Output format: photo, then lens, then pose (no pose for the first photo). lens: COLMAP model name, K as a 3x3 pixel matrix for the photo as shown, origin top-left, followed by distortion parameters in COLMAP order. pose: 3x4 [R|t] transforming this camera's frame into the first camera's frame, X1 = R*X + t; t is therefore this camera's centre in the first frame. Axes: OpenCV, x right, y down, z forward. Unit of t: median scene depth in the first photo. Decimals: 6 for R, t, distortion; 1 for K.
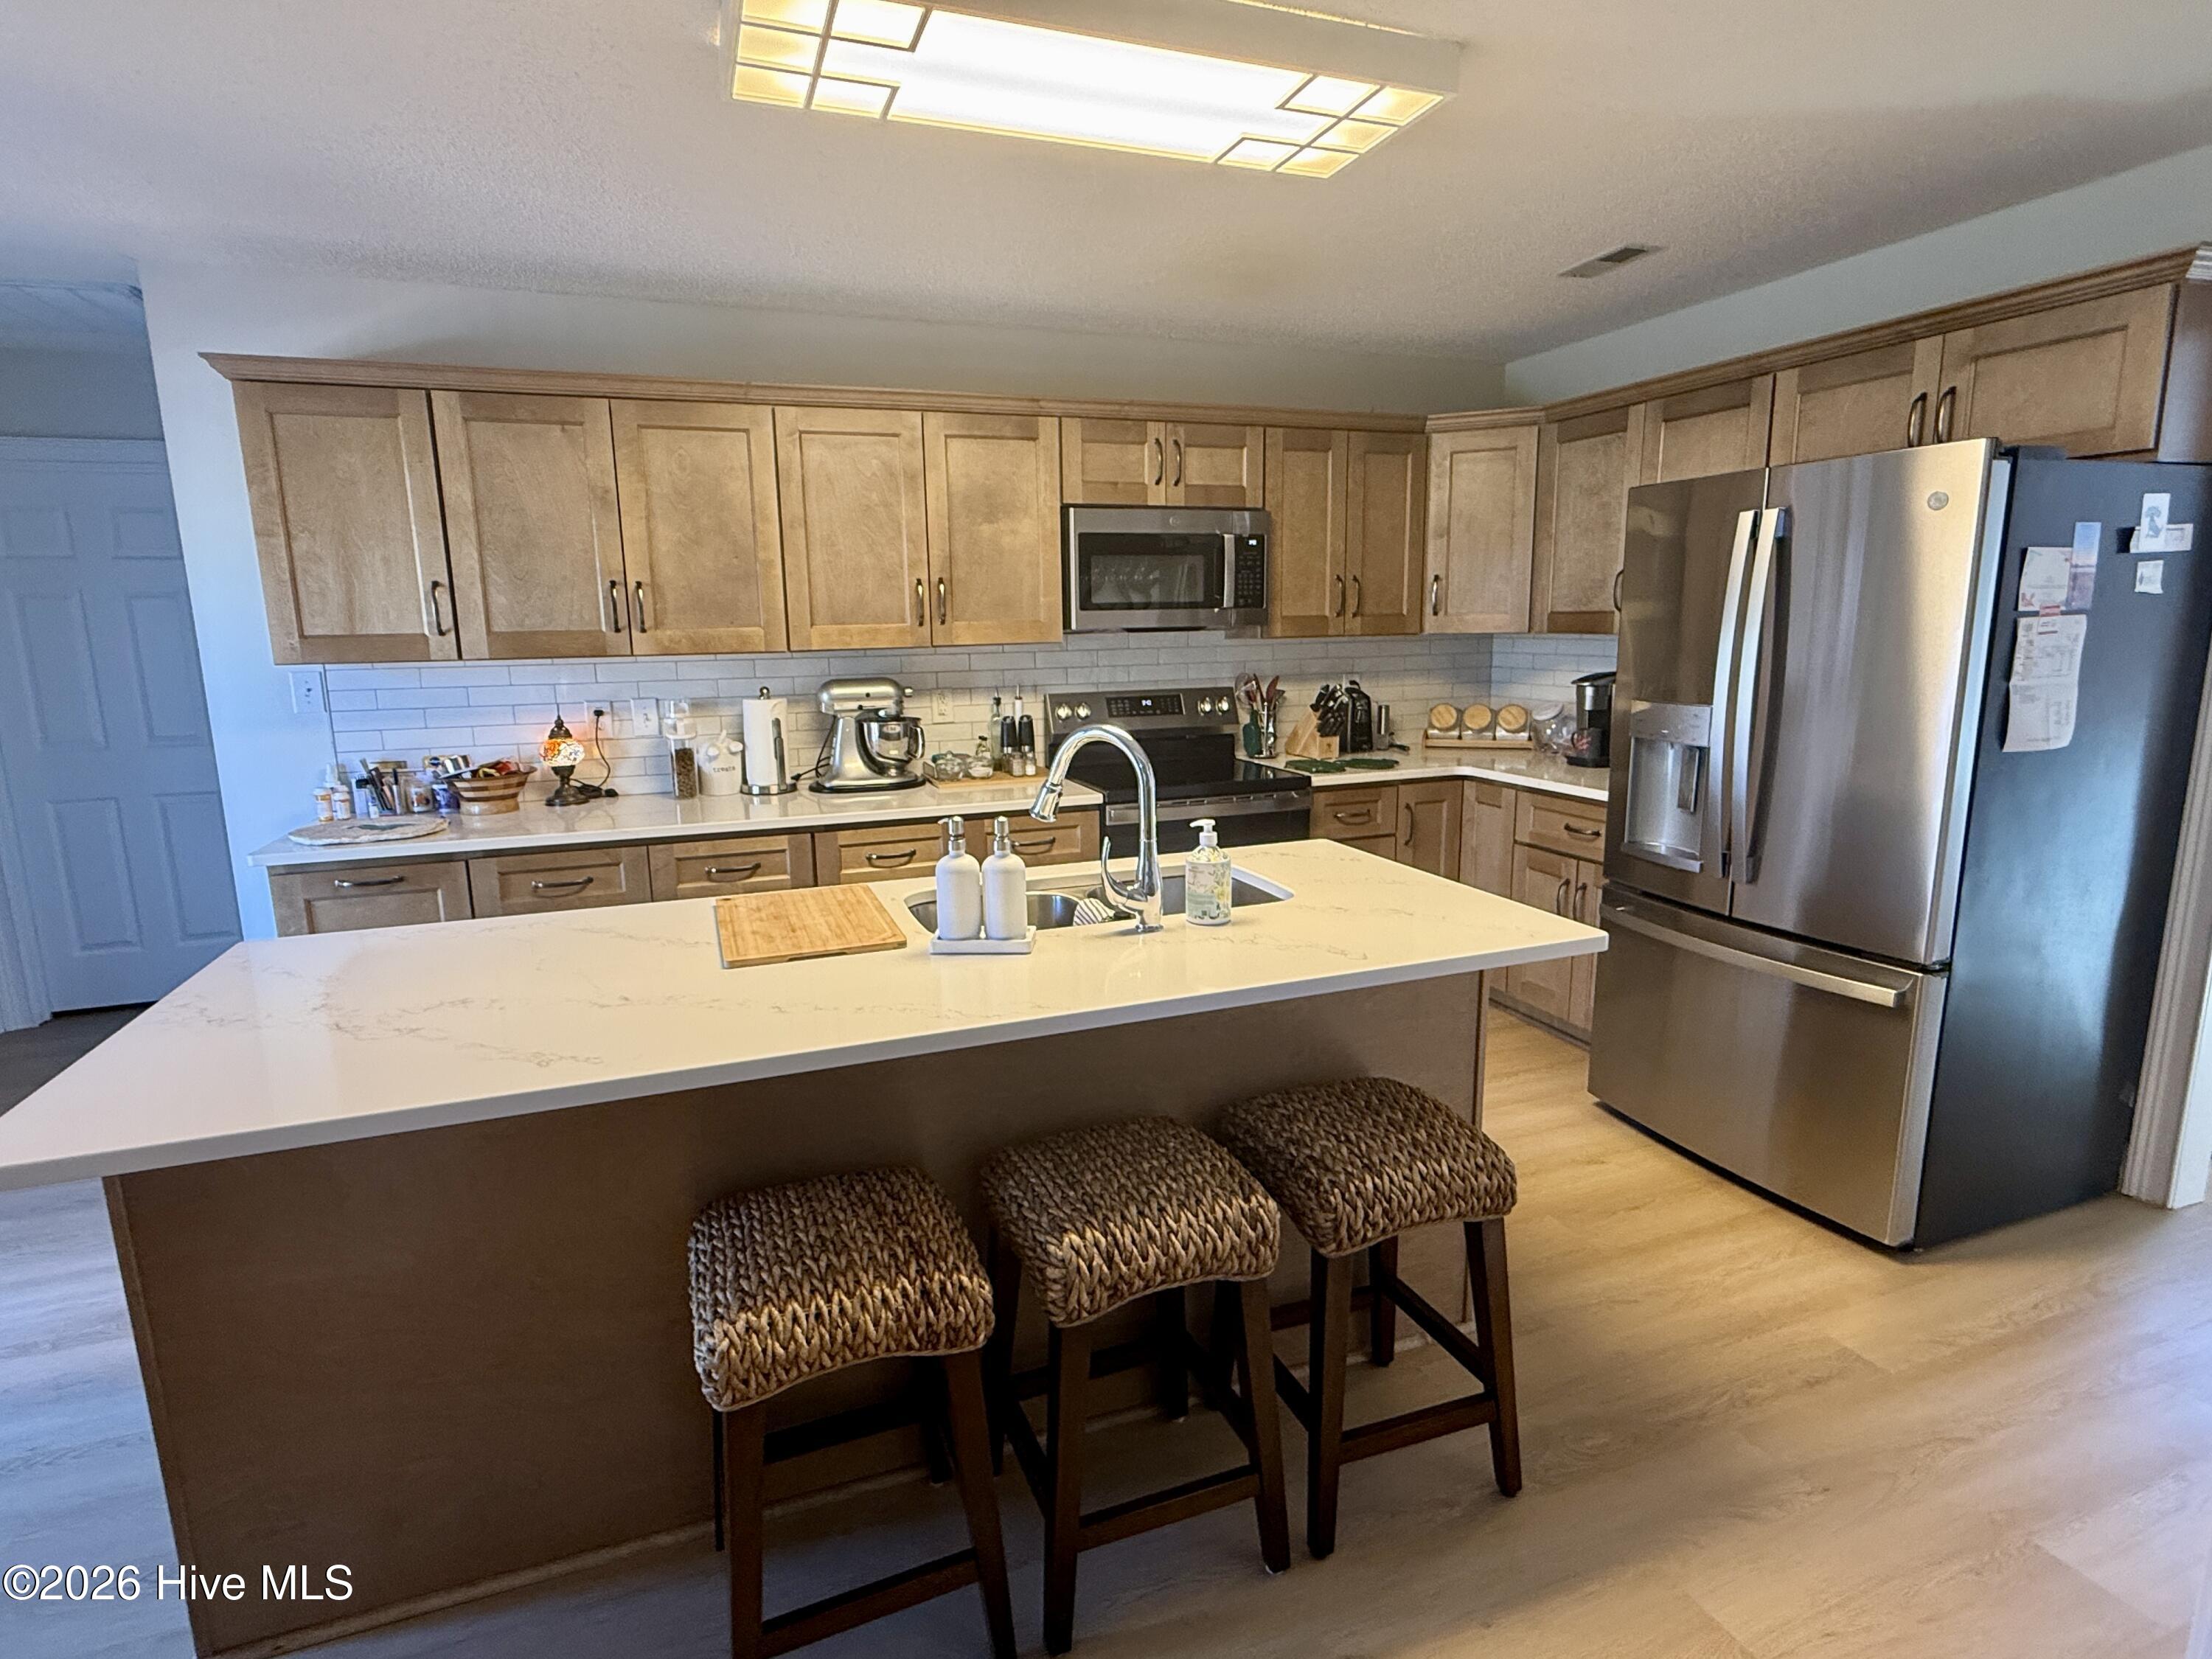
lens RADIAL K [[1111.9, 0, 1095.6], [0, 1111.9, 828.3], [0, 0, 1]] dist [-0.004846, -0.000382]
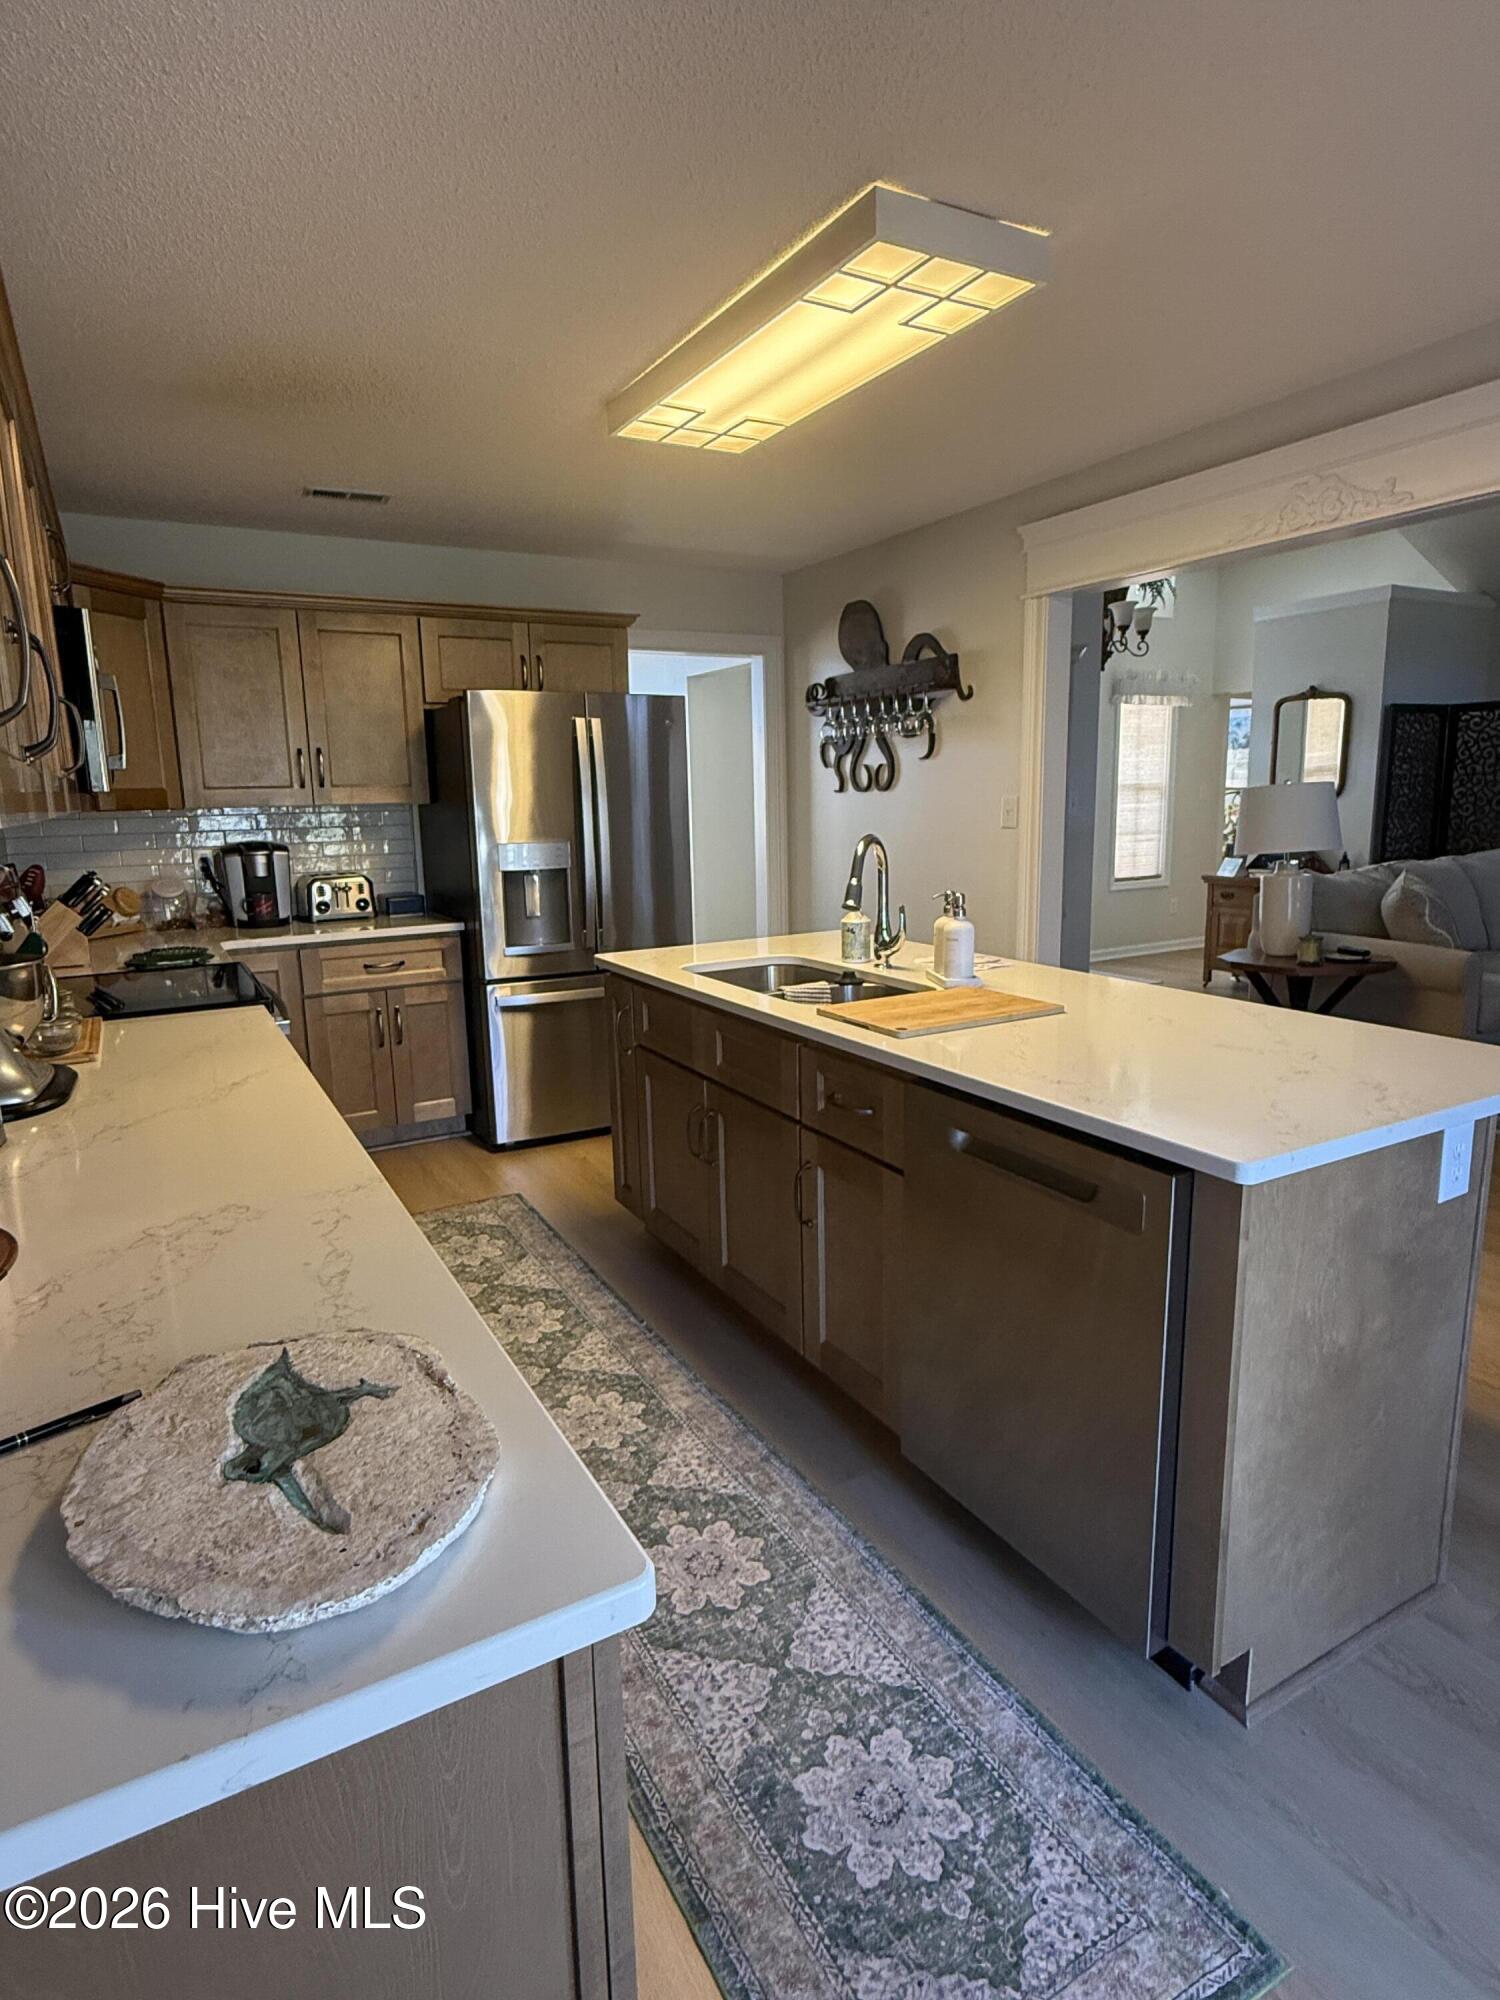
lens RADIAL K [[1086.6, 0, 754.6], [0, 1086.6, 991.7], [0, 0, 1]] dist [0.002103, -0.001199]
pose [[-0.169854, -0.157885, 0.972739, -0.731838], [0.207122, 0.959315, 0.191873, -0.106905], [-0.963457, 0.234067, -0.130242, 0.730902]]
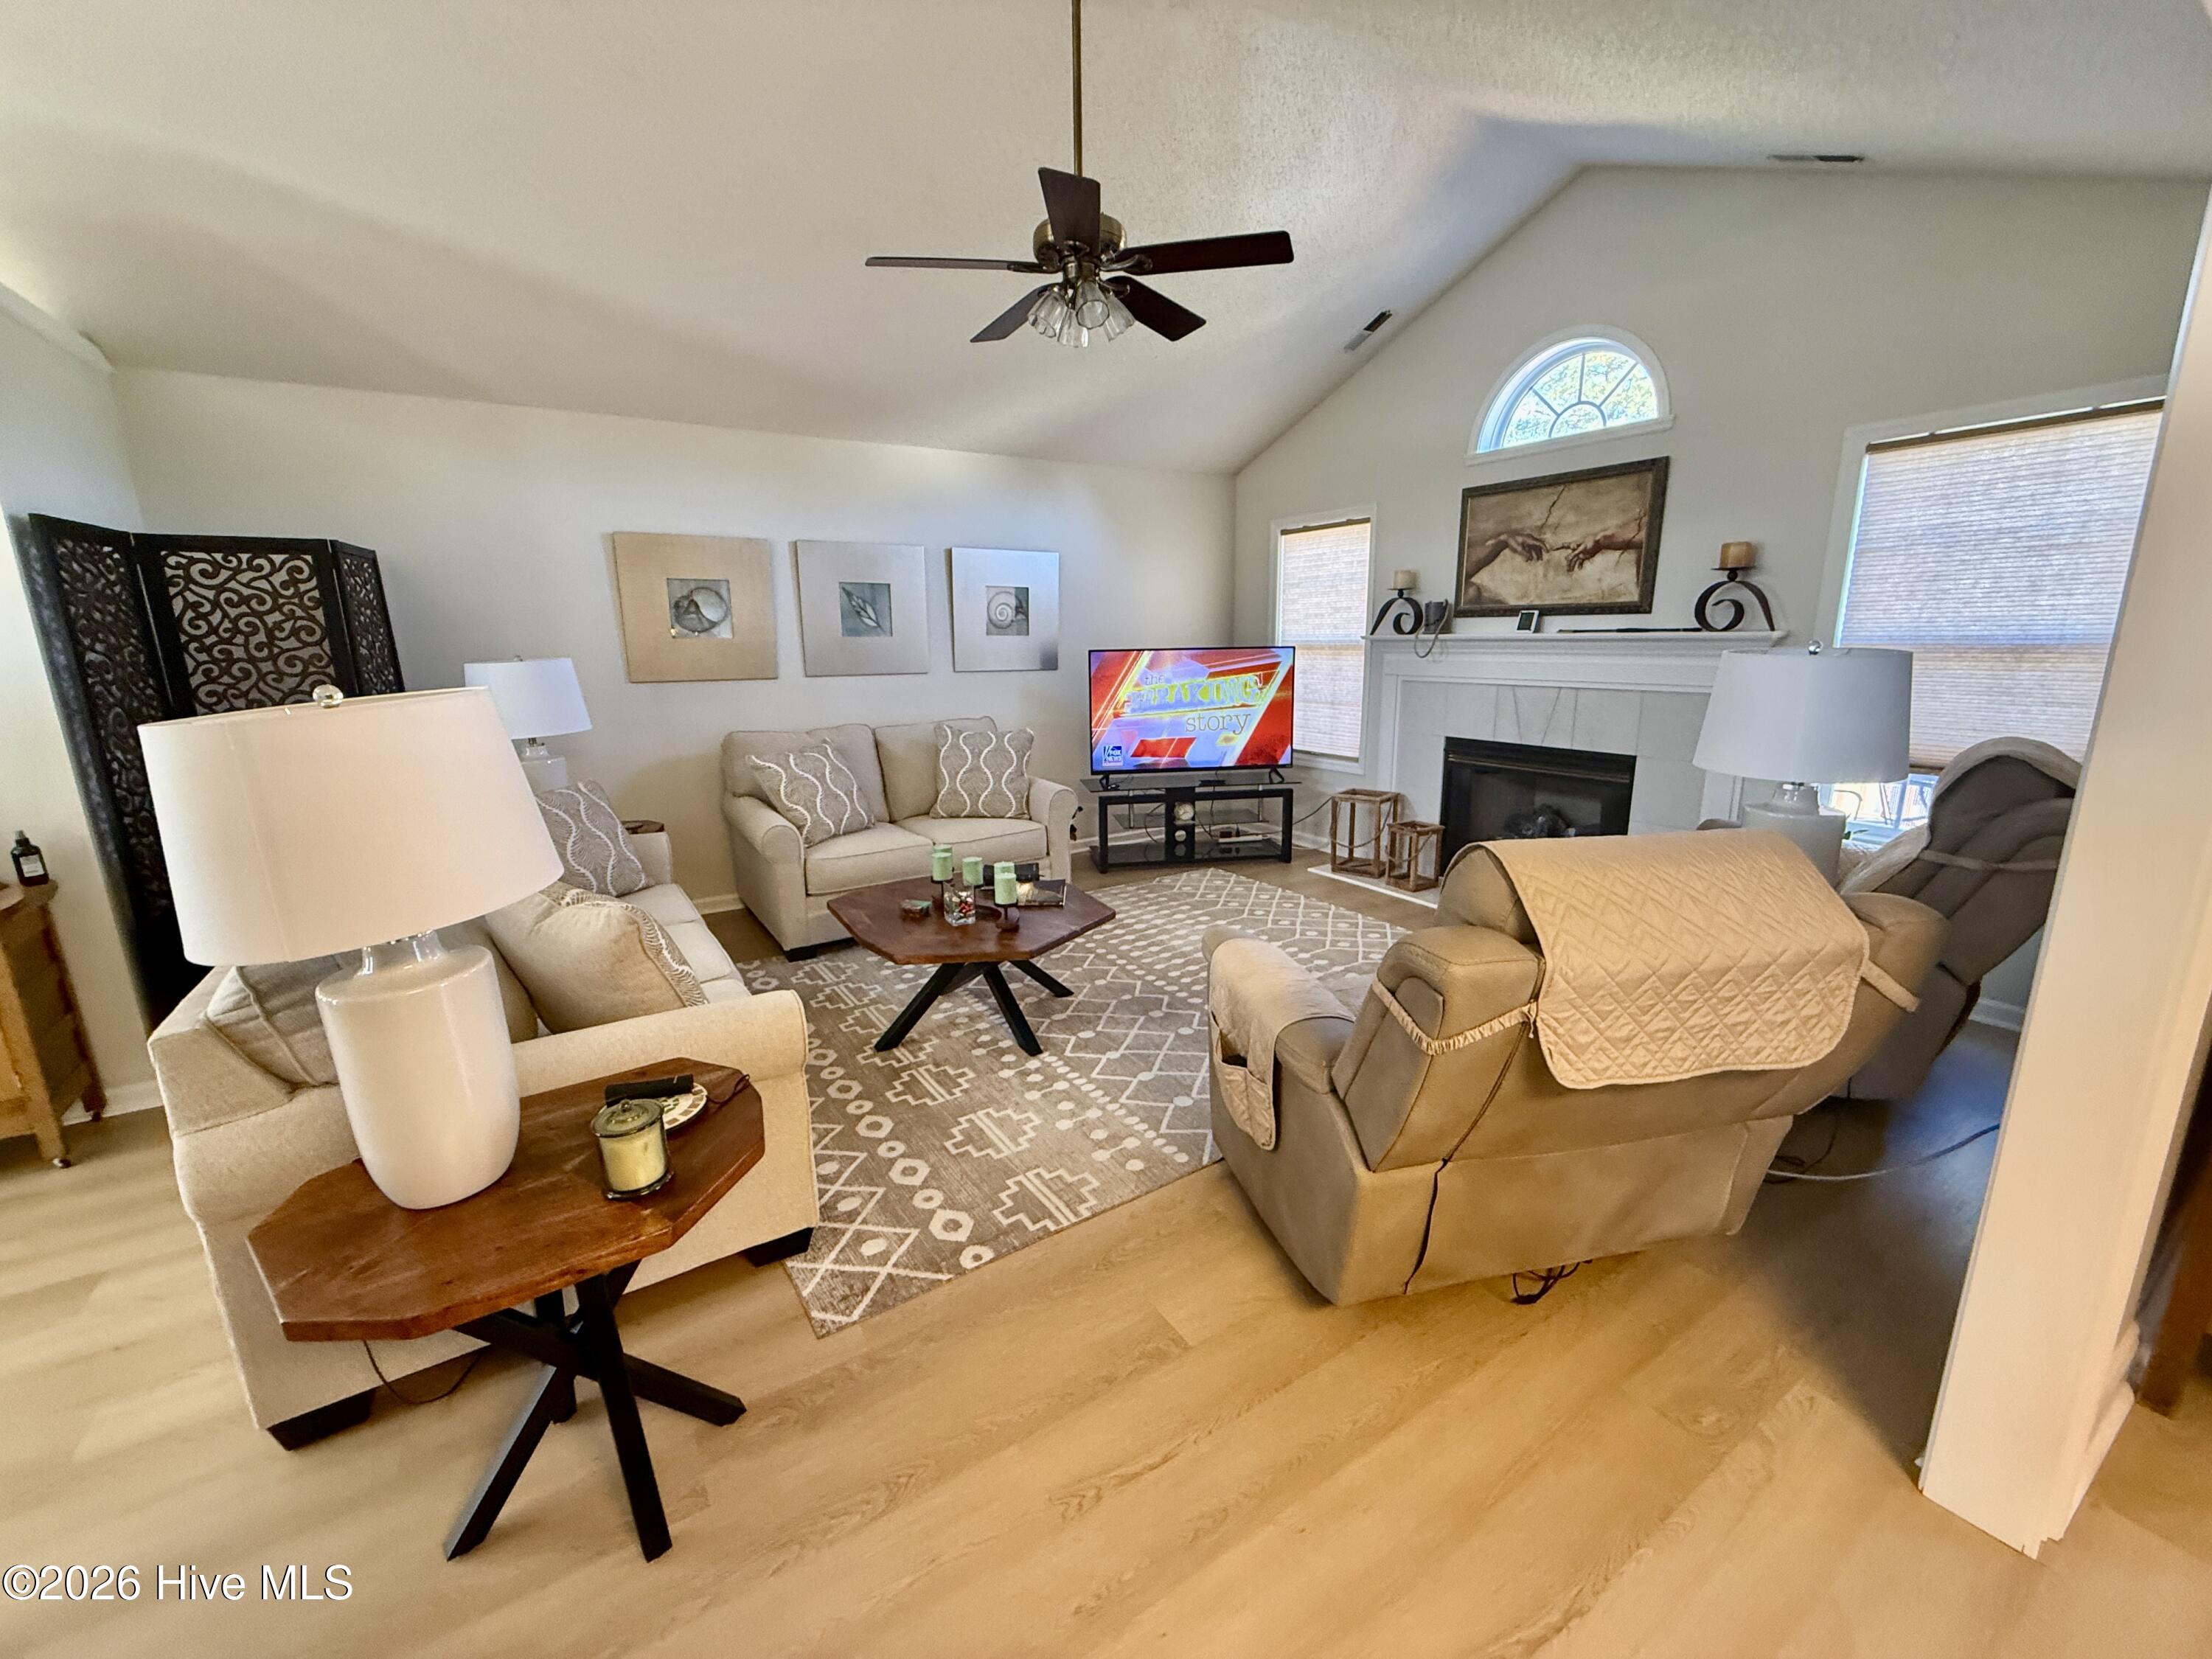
lens RADIAL K [[889.1, 0, 1103.5], [0, 889.1, 832.2], [0, 0, 1]] dist [0.001208, -0.000563]
pose [[-0.975817, 0.080761, -0.203122, 0.231437], [-0.005705, 0.919518, 0.393005, -0.051983], [0.218514, 0.384660, -0.896821, 0.289300]]
